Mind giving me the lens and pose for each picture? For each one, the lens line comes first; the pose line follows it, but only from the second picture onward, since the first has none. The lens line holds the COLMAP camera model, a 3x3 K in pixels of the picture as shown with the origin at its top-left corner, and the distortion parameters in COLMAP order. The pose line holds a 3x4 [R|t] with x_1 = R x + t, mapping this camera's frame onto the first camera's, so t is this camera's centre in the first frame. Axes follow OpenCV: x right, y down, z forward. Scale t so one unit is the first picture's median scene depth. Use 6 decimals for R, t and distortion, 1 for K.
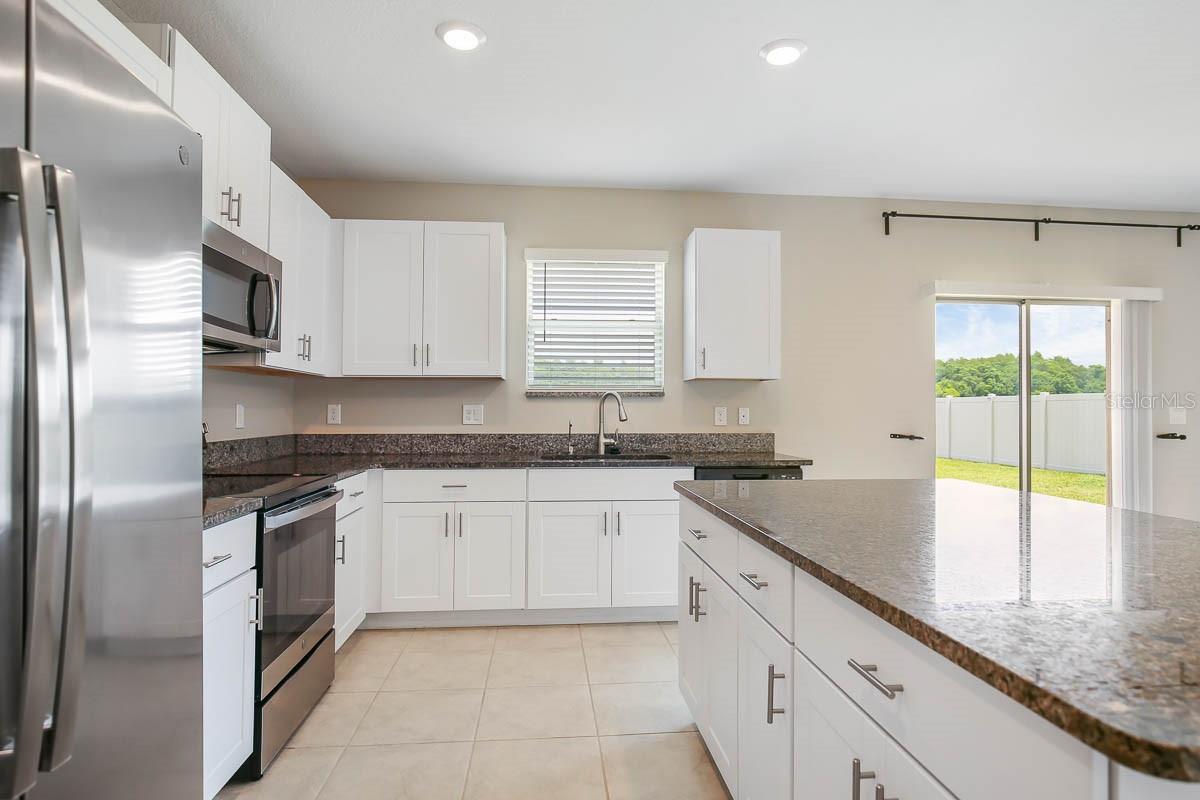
lens RADIAL K [[673.2, 0, 600.0], [0, 673.2, 400.0], [0, 0, 1]] dist [-0.037240, 0.000511]
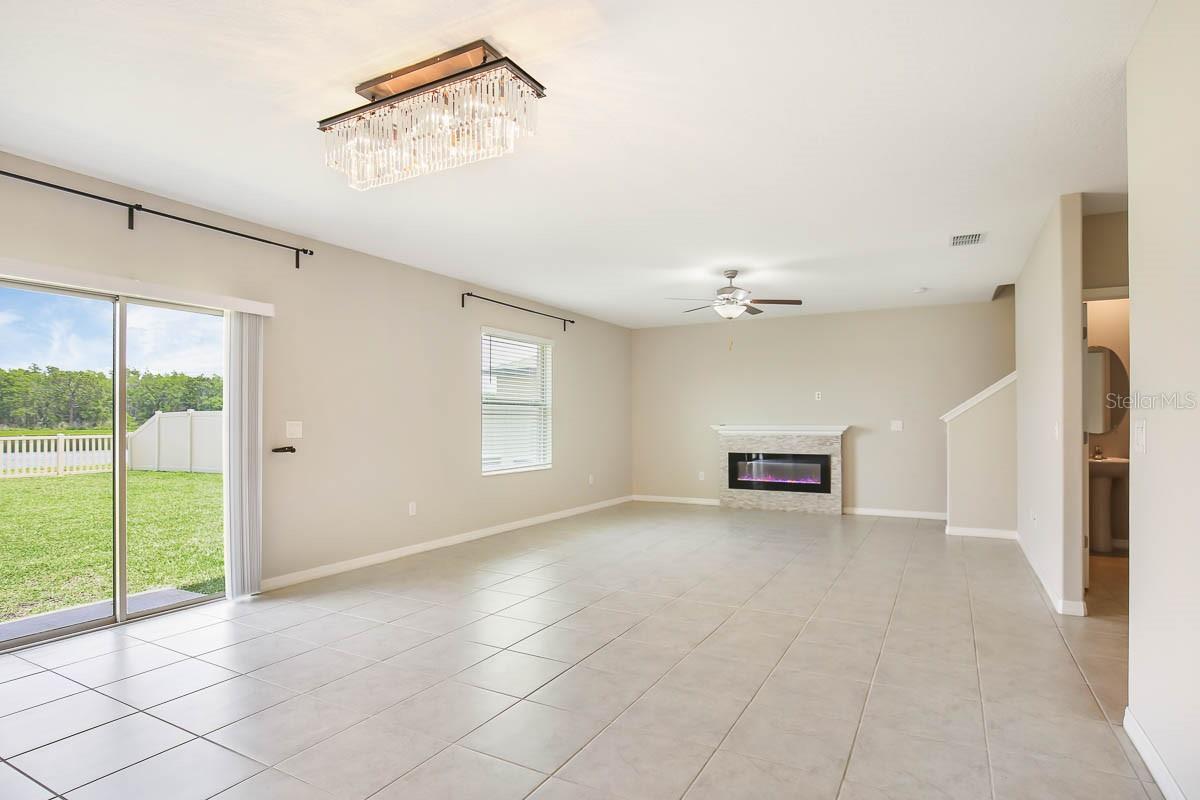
lens RADIAL K [[628.5, 0, 605.8], [0, 628.5, 418.3], [0, 0, 1]] dist [0.001613, 0.000294]
pose [[0.561385, 0.003382, 0.827548, 0.355393], [-0.005268, 0.999986, -0.000514, 0.002736], [-0.827538, -0.004071, 0.561395, 0.026863]]
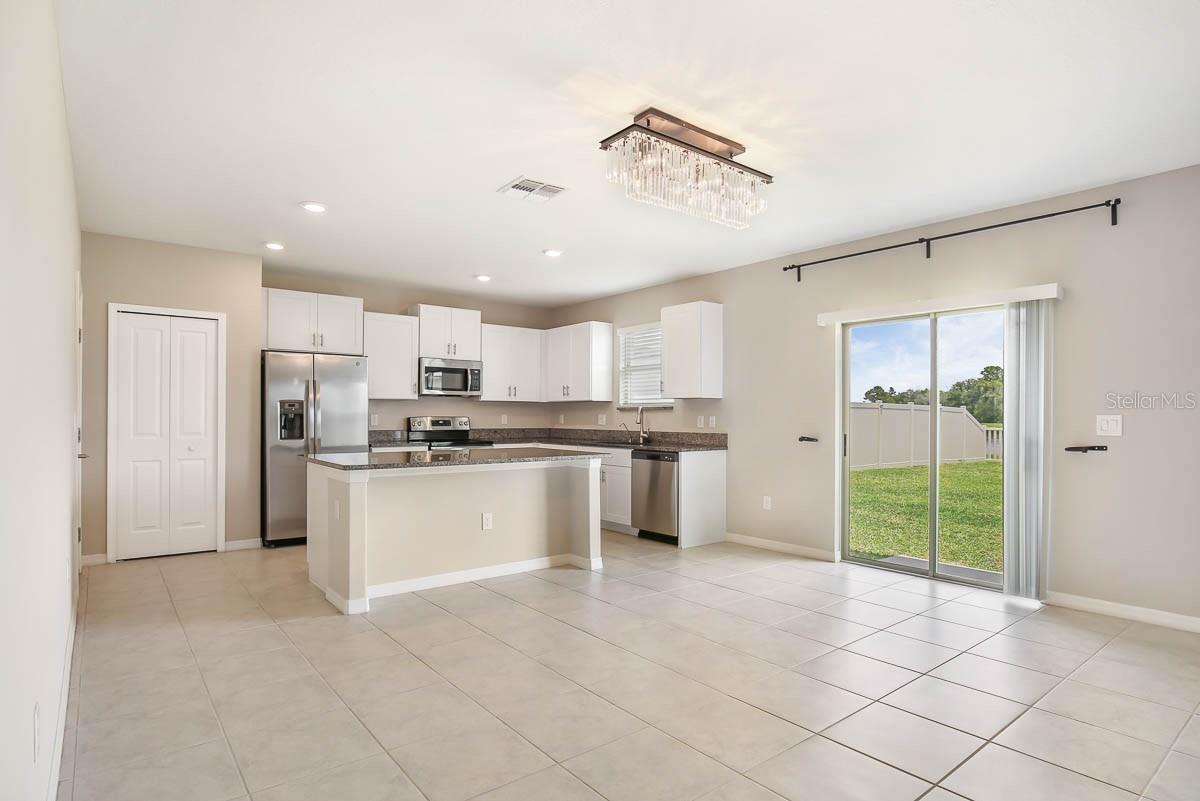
lens RADIAL K [[628.5, 0, 605.8], [0, 628.5, 418.8], [0, 0, 1]] dist [0.001613, 0.000294]
pose [[0.550024, 0.002602, -0.835145, 1.293147], [0.000690, 0.999993, 0.003570, 0.011770], [0.835148, -0.002540, 0.550019, 0.009485]]
